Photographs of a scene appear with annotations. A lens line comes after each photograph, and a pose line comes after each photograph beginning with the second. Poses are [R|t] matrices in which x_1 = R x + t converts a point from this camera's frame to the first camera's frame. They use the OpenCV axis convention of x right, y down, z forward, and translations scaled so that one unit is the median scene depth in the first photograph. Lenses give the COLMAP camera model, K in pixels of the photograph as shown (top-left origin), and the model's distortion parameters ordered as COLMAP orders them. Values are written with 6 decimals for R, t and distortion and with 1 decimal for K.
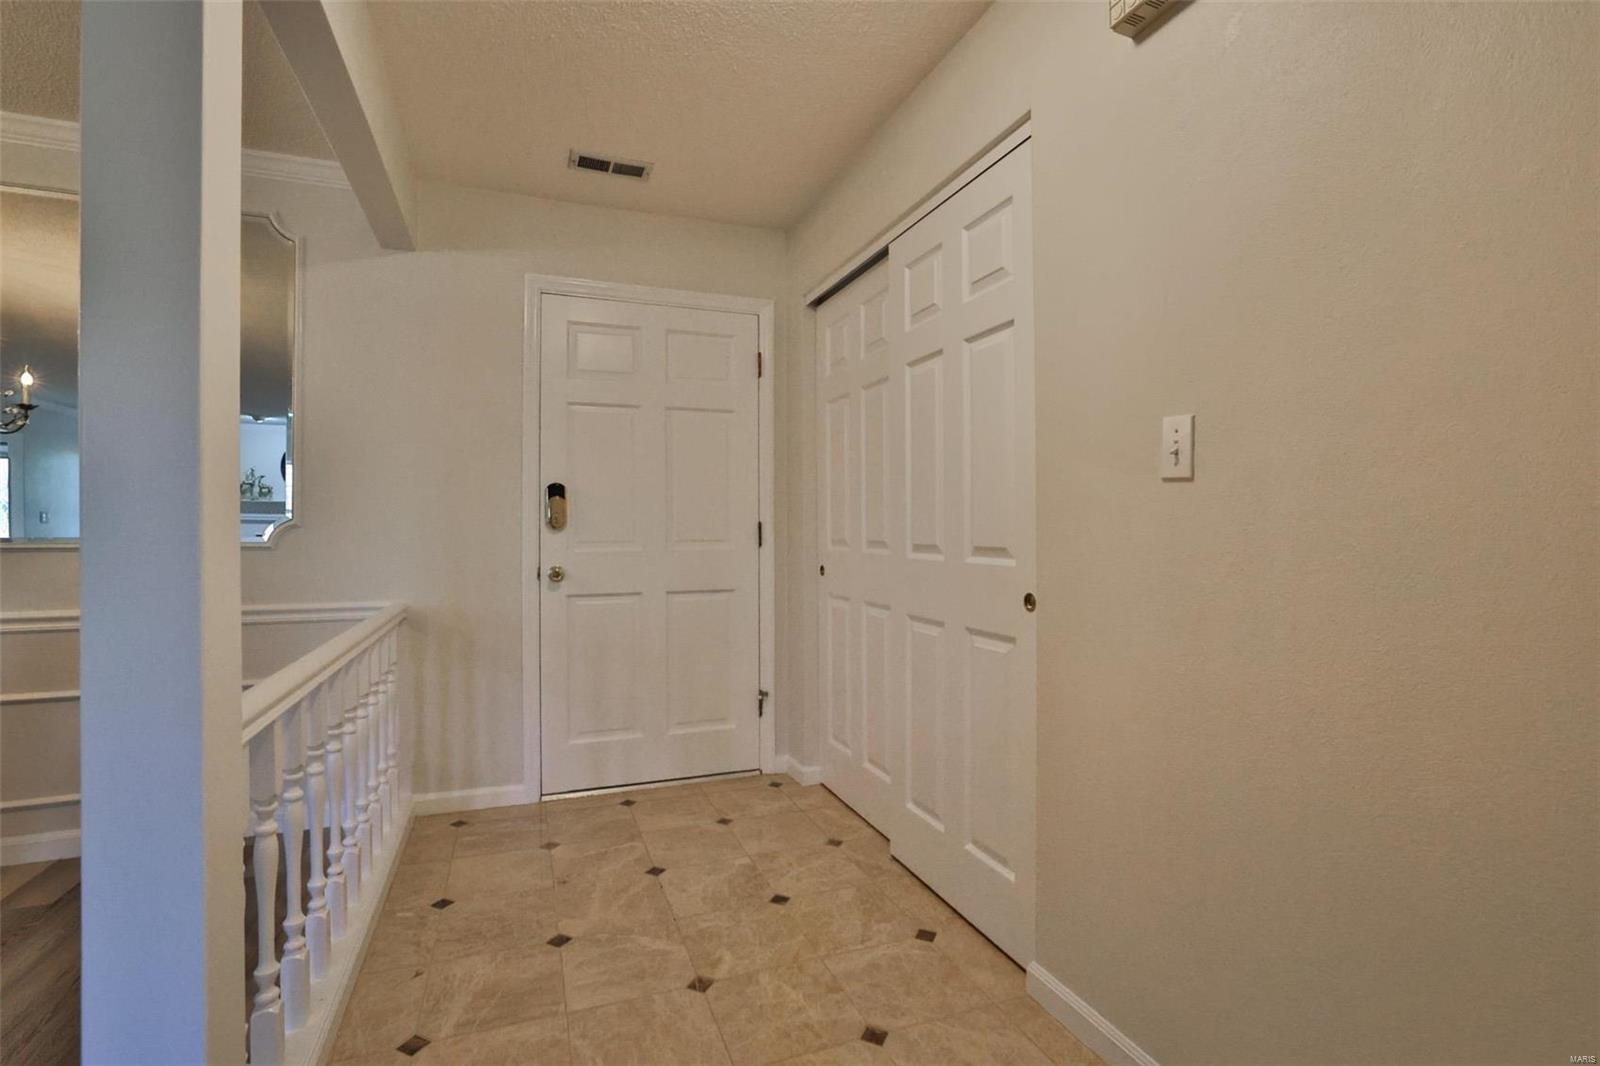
lens RADIAL K [[737.2, 0, 801.0], [0, 737.2, 523.9], [0, 0, 1]] dist [-0.052378, 0.021766]
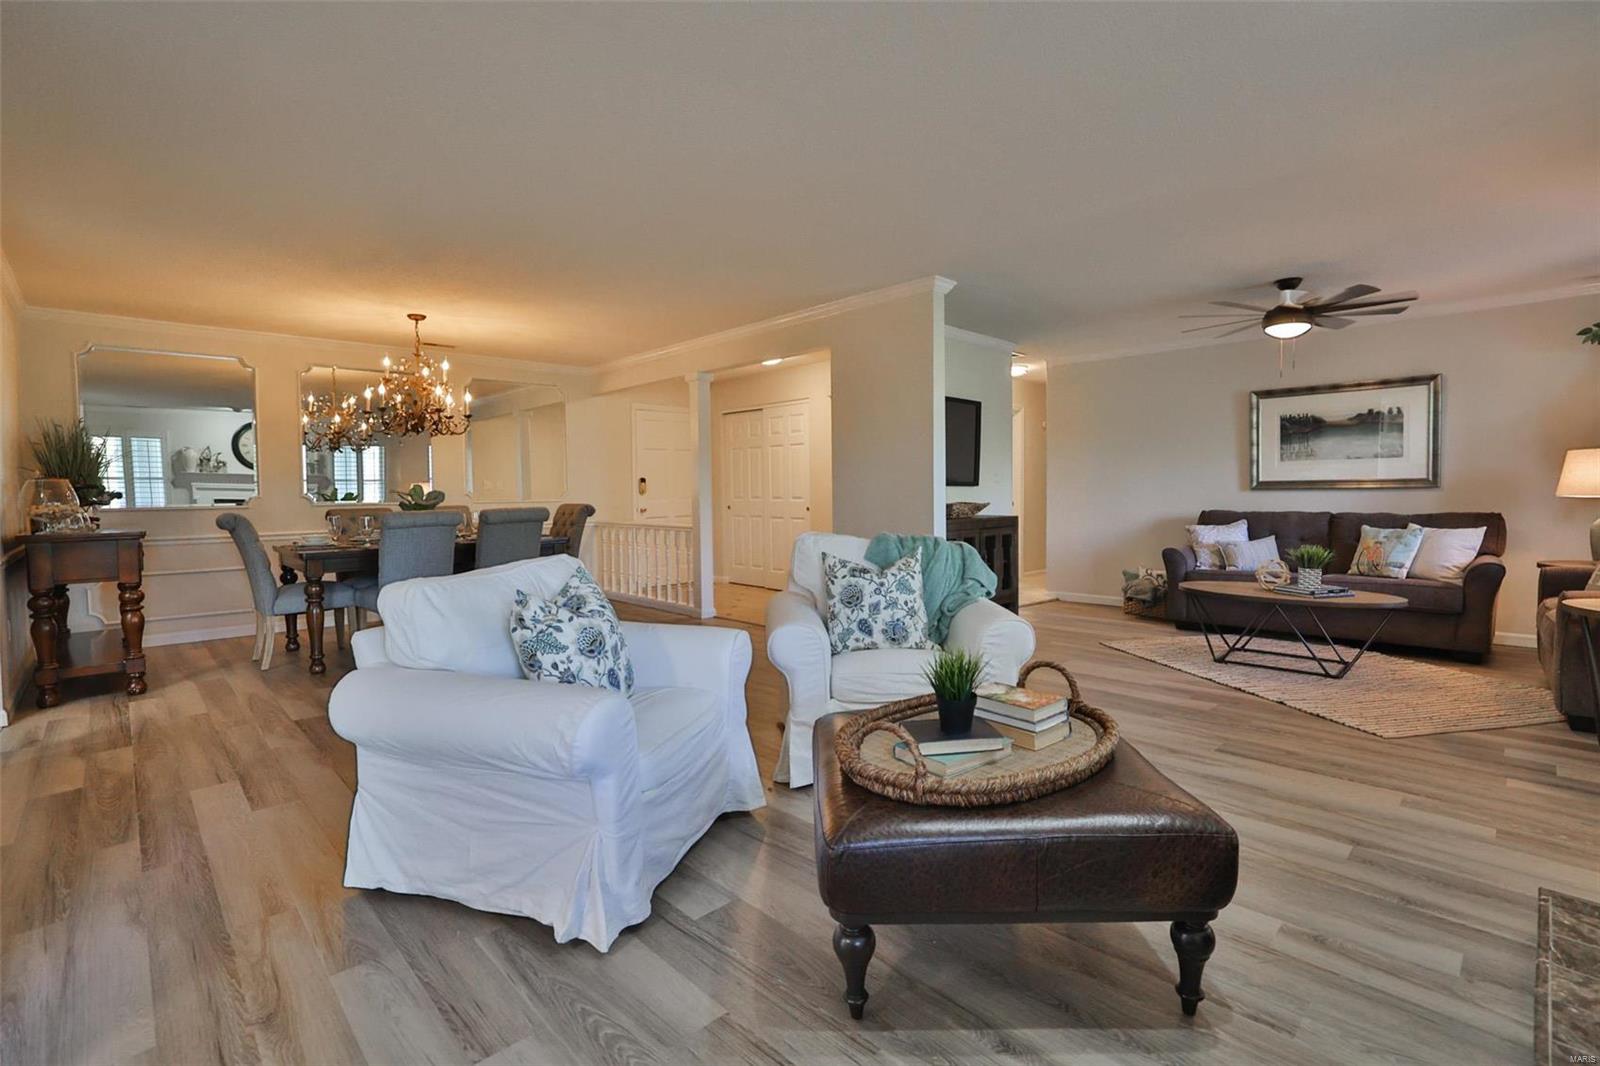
lens RADIAL K [[731.6, 0, 793.3], [0, 731.6, 525.4], [0, 0, 1]] dist [-0.052118, 0.018492]
pose [[0.926042, -0.024800, 0.376604, -1.085492], [0.004639, 0.998511, 0.054345, -0.028915], [-0.377391, -0.048579, 0.924779, -2.302660]]
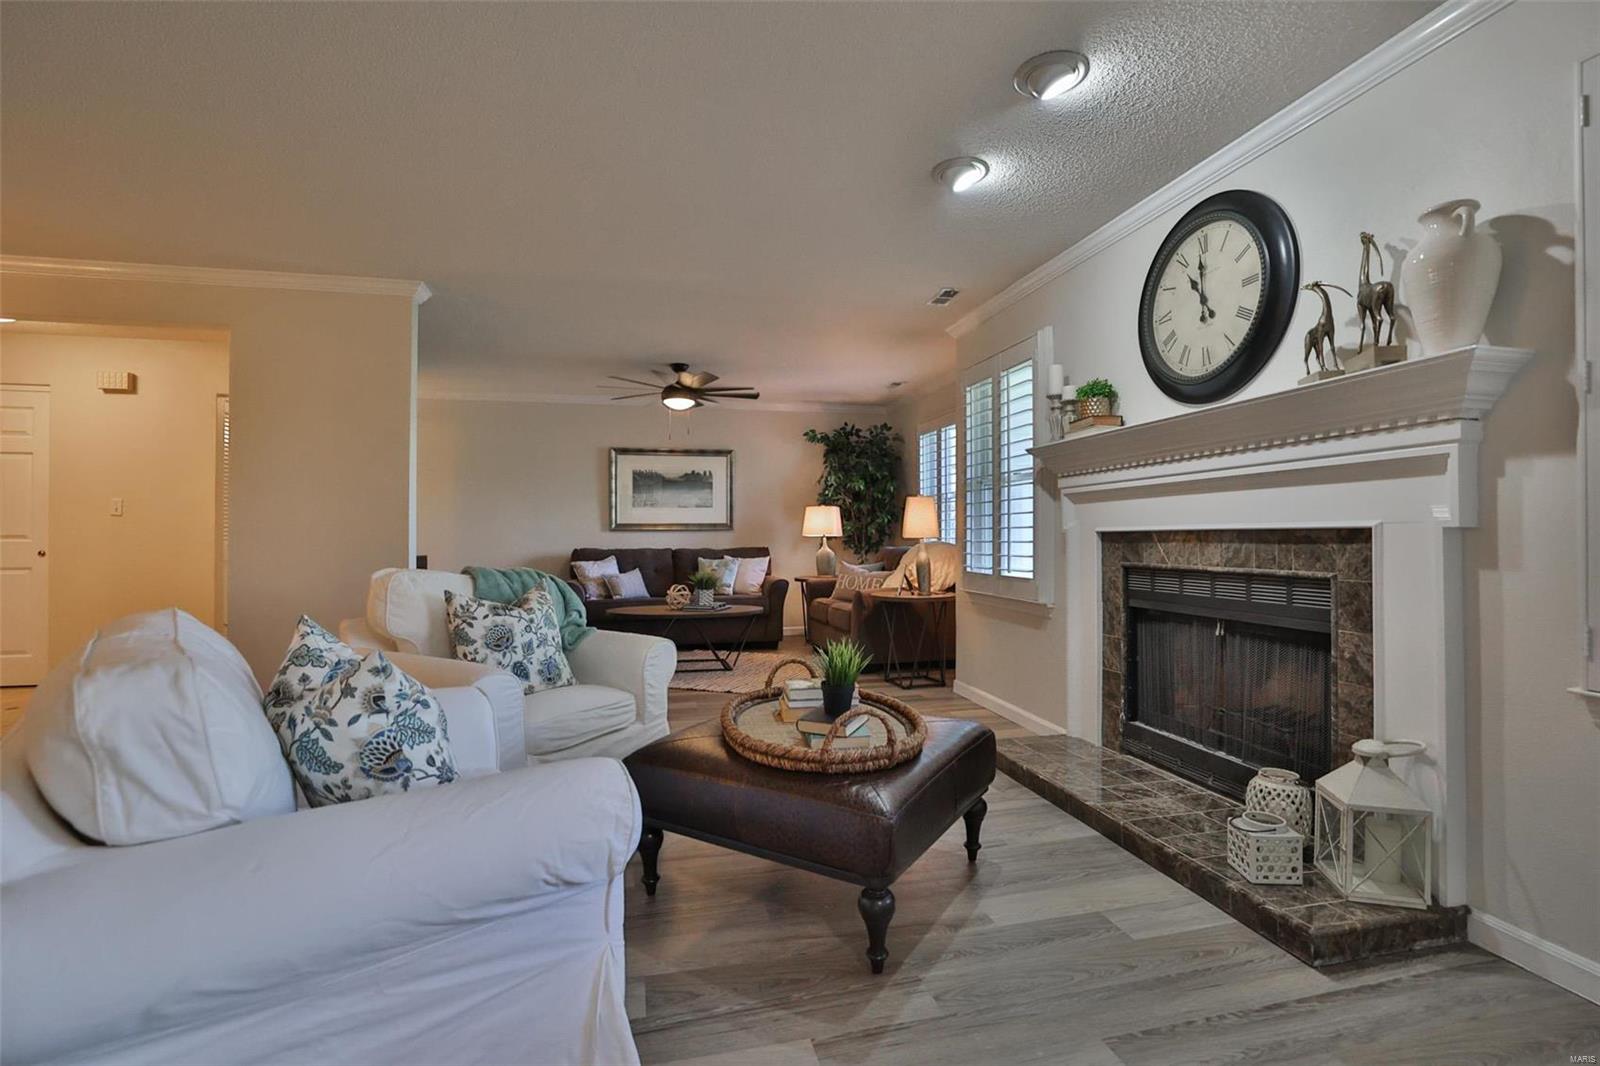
lens RADIAL K [[737.2, 0, 801.0], [0, 737.2, 523.9], [0, 0, 1]] dist [-0.052378, 0.021766]
pose [[0.144275, 0.016825, 0.989395, -1.542023], [-0.009290, 0.999834, -0.015648, 0.004297], [-0.989494, -0.006934, 0.144408, -1.781246]]
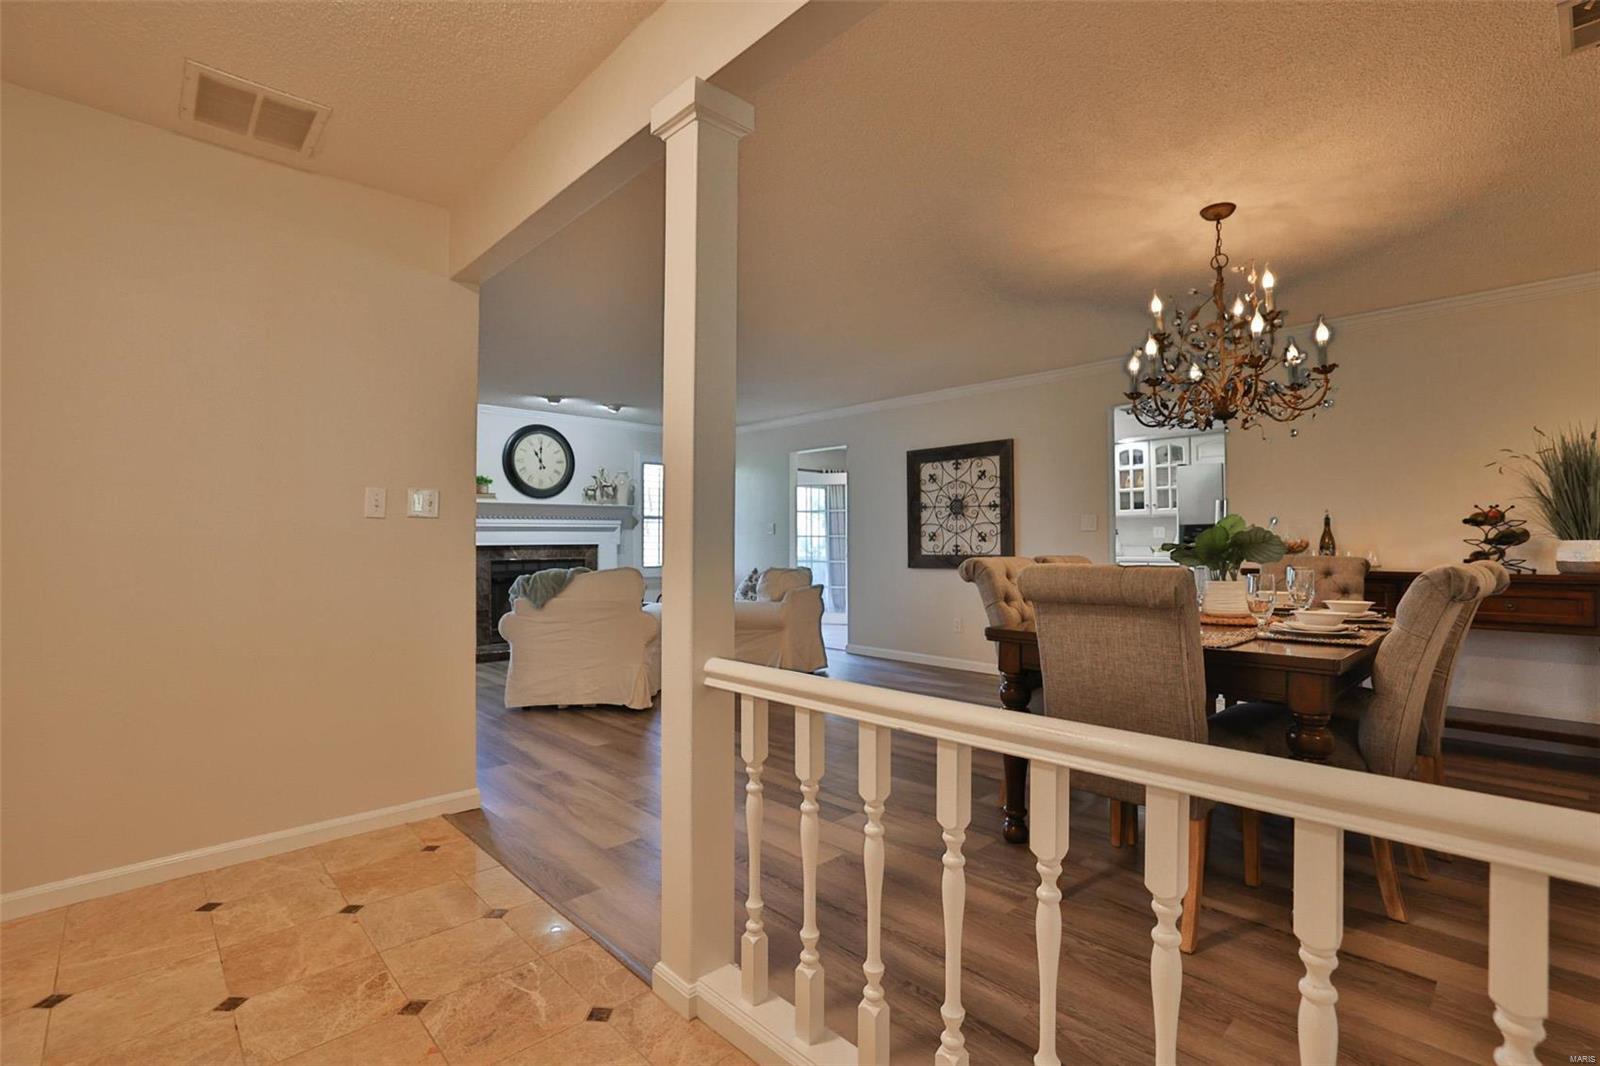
lens RADIAL K [[750.2, 0, 799.4], [0, 750.2, 528.5], [0, 0, 1]] dist [-0.052028, 0.019040]
pose [[-0.929956, -0.000387, -0.367671, -0.193956], [0.008757, 0.999692, -0.023202, 0.003270], [0.367567, -0.024796, -0.929666, 1.135836]]
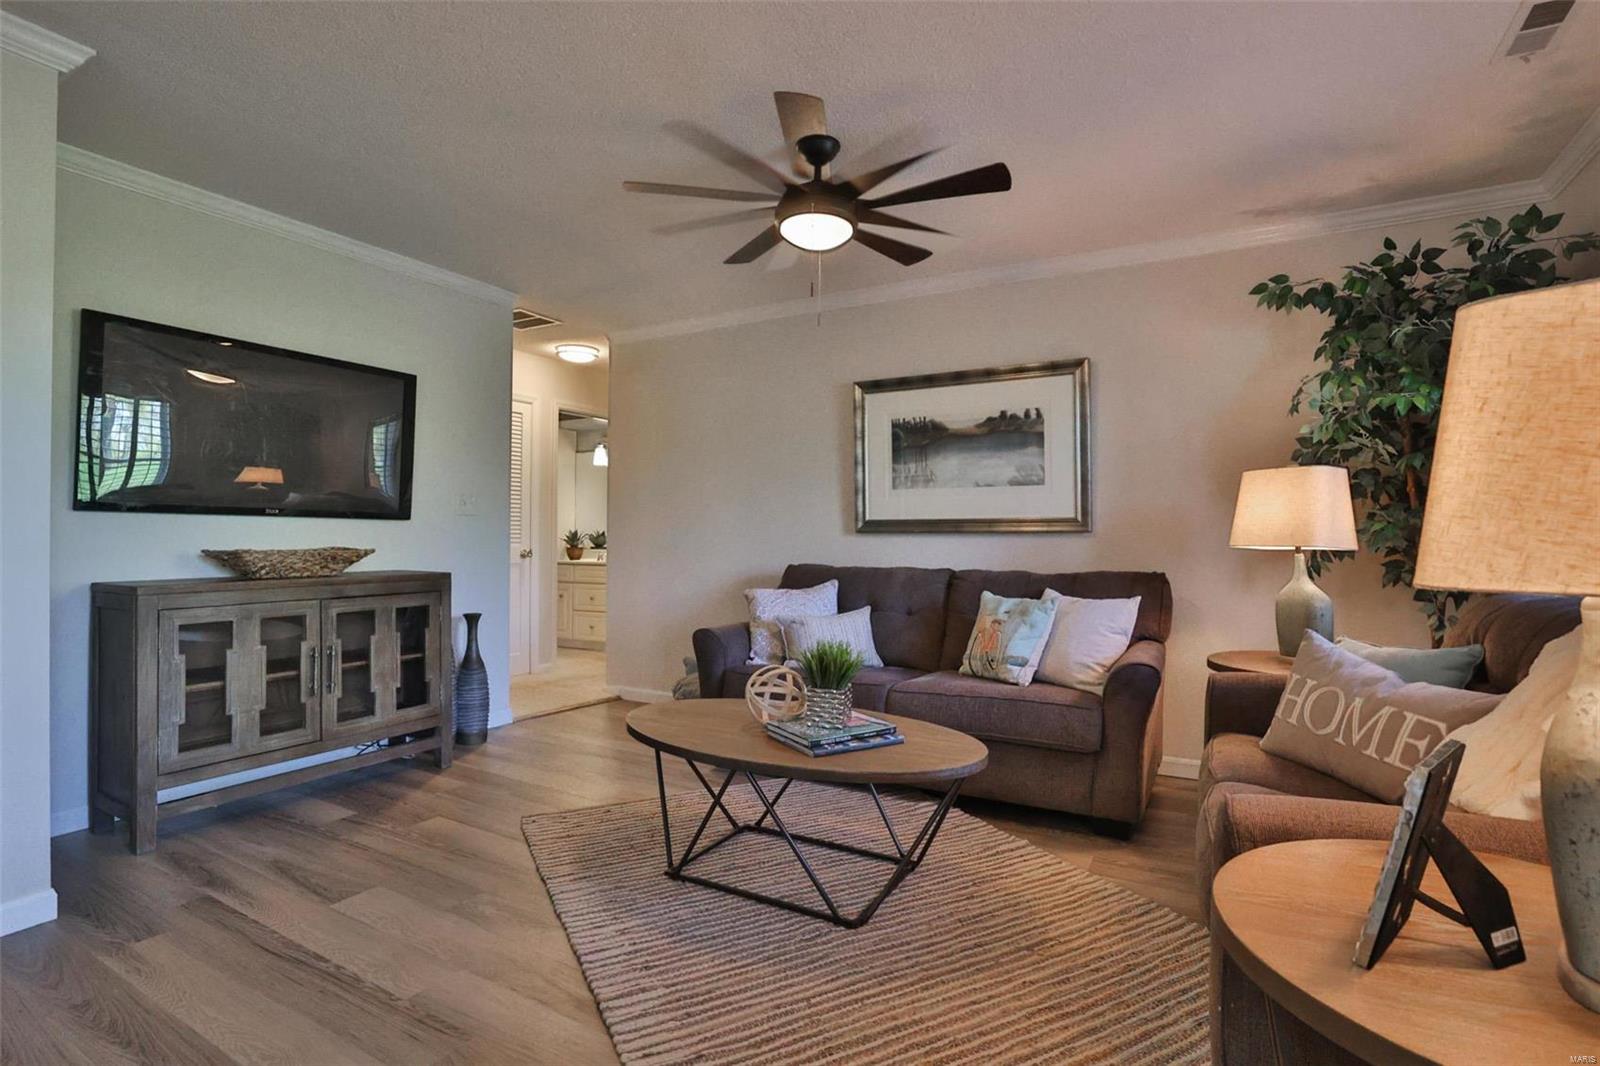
lens RADIAL K [[767.7, 0, 804.8], [0, 767.7, 524.3], [0, 0, 1]] dist [-0.054436, 0.024281]
pose [[0.780394, 0.016732, 0.625064, 0.186964], [-0.014440, 0.999858, -0.008737, -0.011556], [-0.625122, -0.002207, 0.780524, -1.857728]]
